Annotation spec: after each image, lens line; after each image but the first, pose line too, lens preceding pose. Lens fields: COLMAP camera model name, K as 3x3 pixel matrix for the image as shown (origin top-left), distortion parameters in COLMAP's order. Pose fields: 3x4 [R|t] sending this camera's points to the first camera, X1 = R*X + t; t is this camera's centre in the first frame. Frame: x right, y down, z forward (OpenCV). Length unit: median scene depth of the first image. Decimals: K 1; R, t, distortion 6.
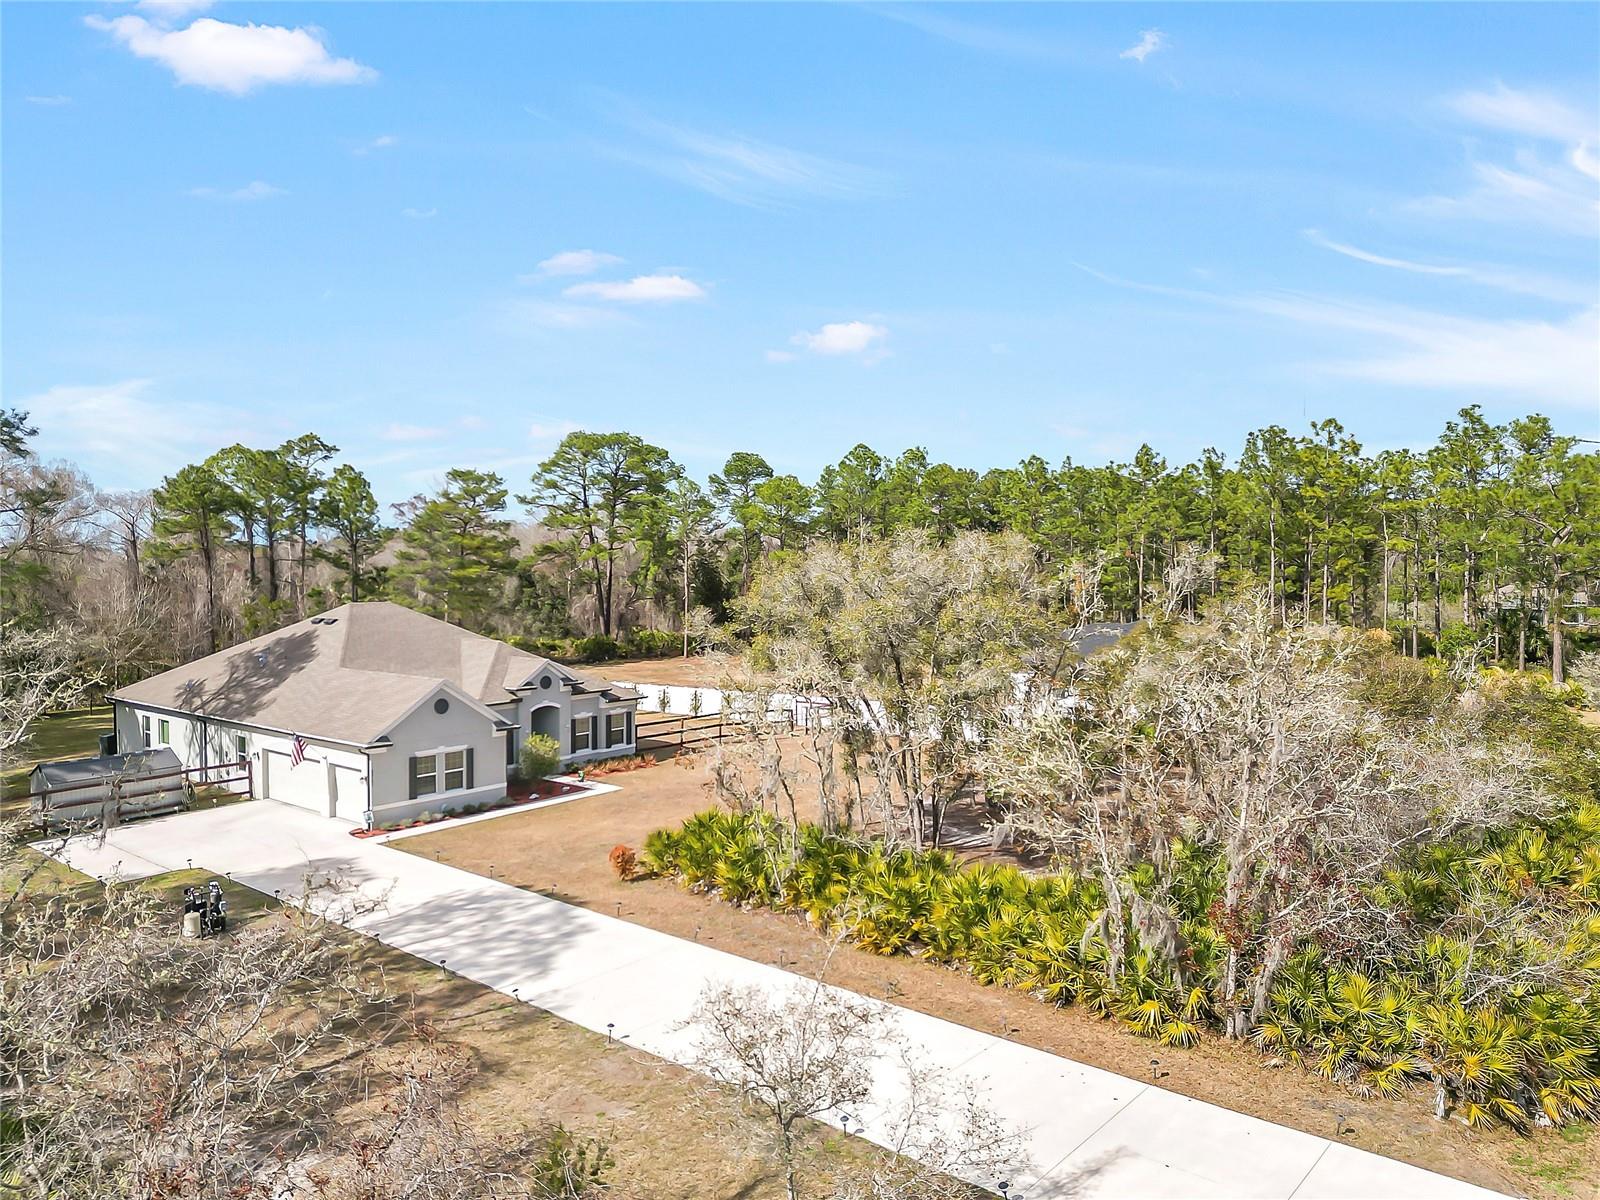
lens RADIAL K [[1149.8, 0, 801.4], [0, 1149.8, 589.1], [0, 0, 1]] dist [0.165261, -0.221949]
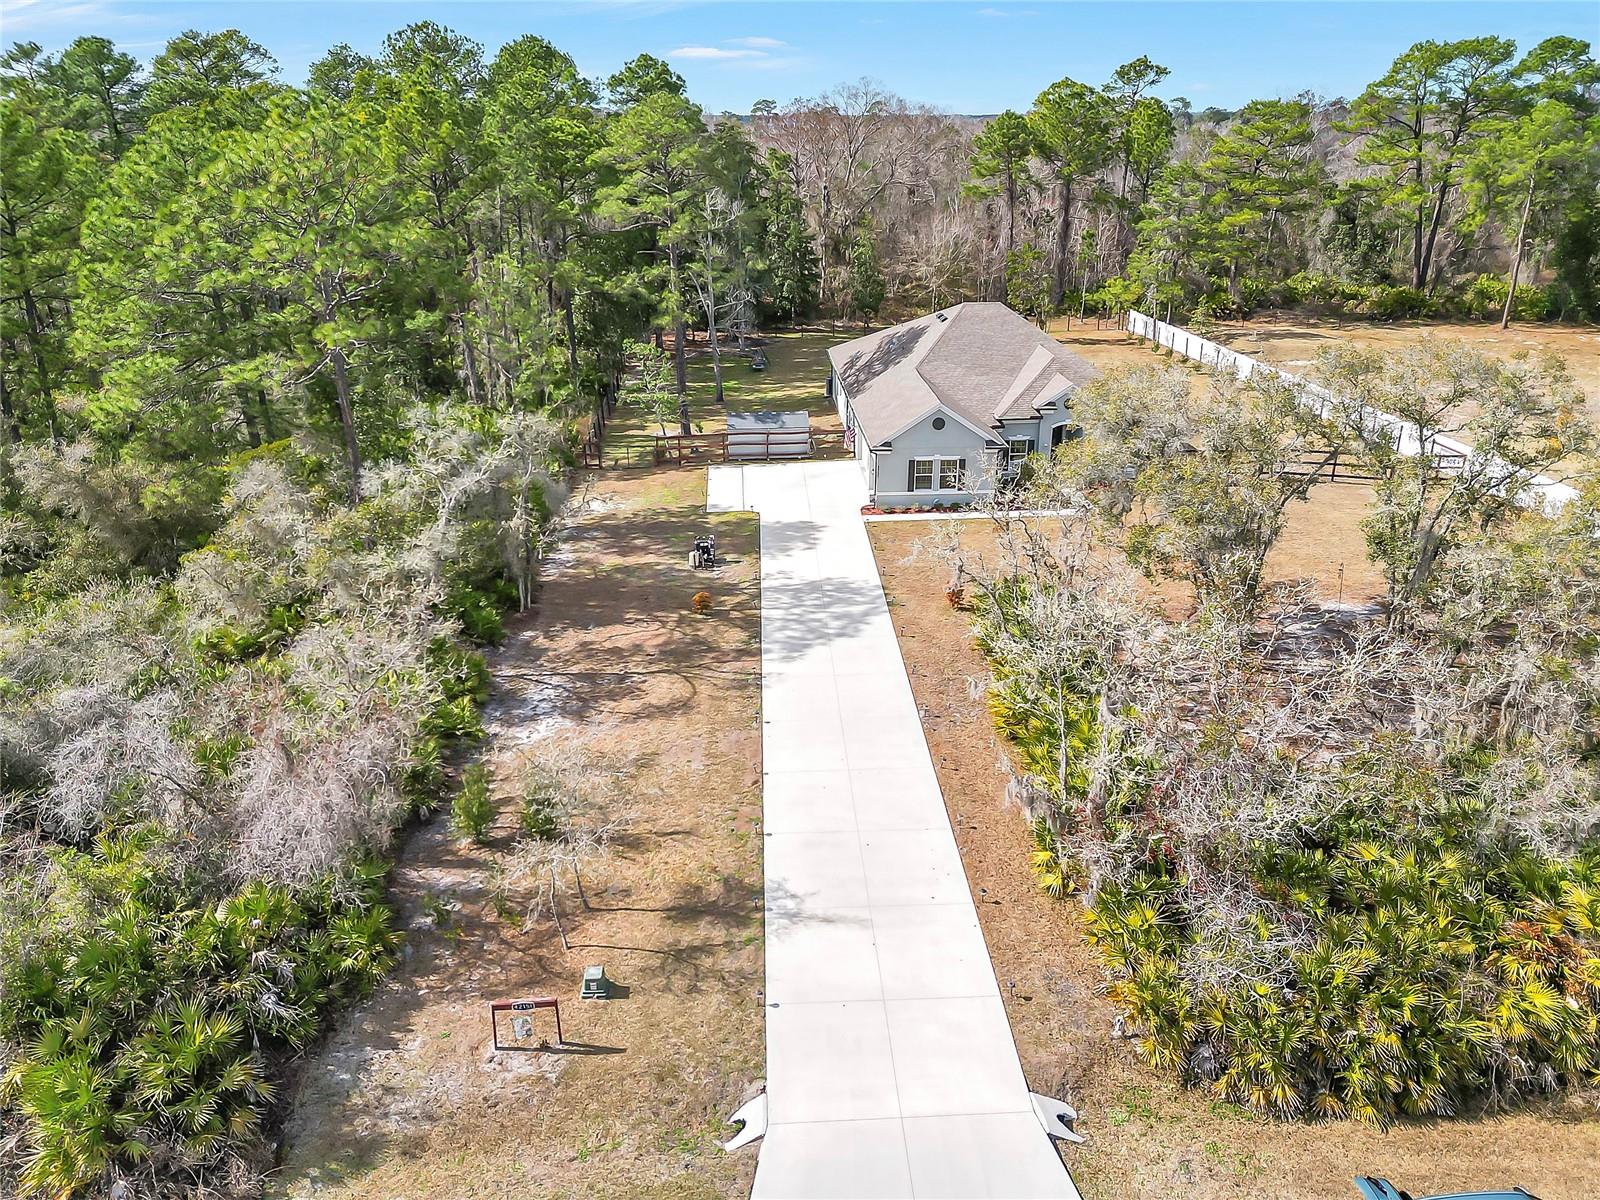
lens RADIAL K [[1149.8, 0, 801.4], [0, 1149.8, 589.1], [0, 0, 1]] dist [0.165261, -0.221949]
pose [[0.703926, 0.276143, -0.654395, 0.411847], [-0.031366, 0.932515, 0.359765, -0.160420], [0.709580, -0.232723, 0.665084, 0.043150]]
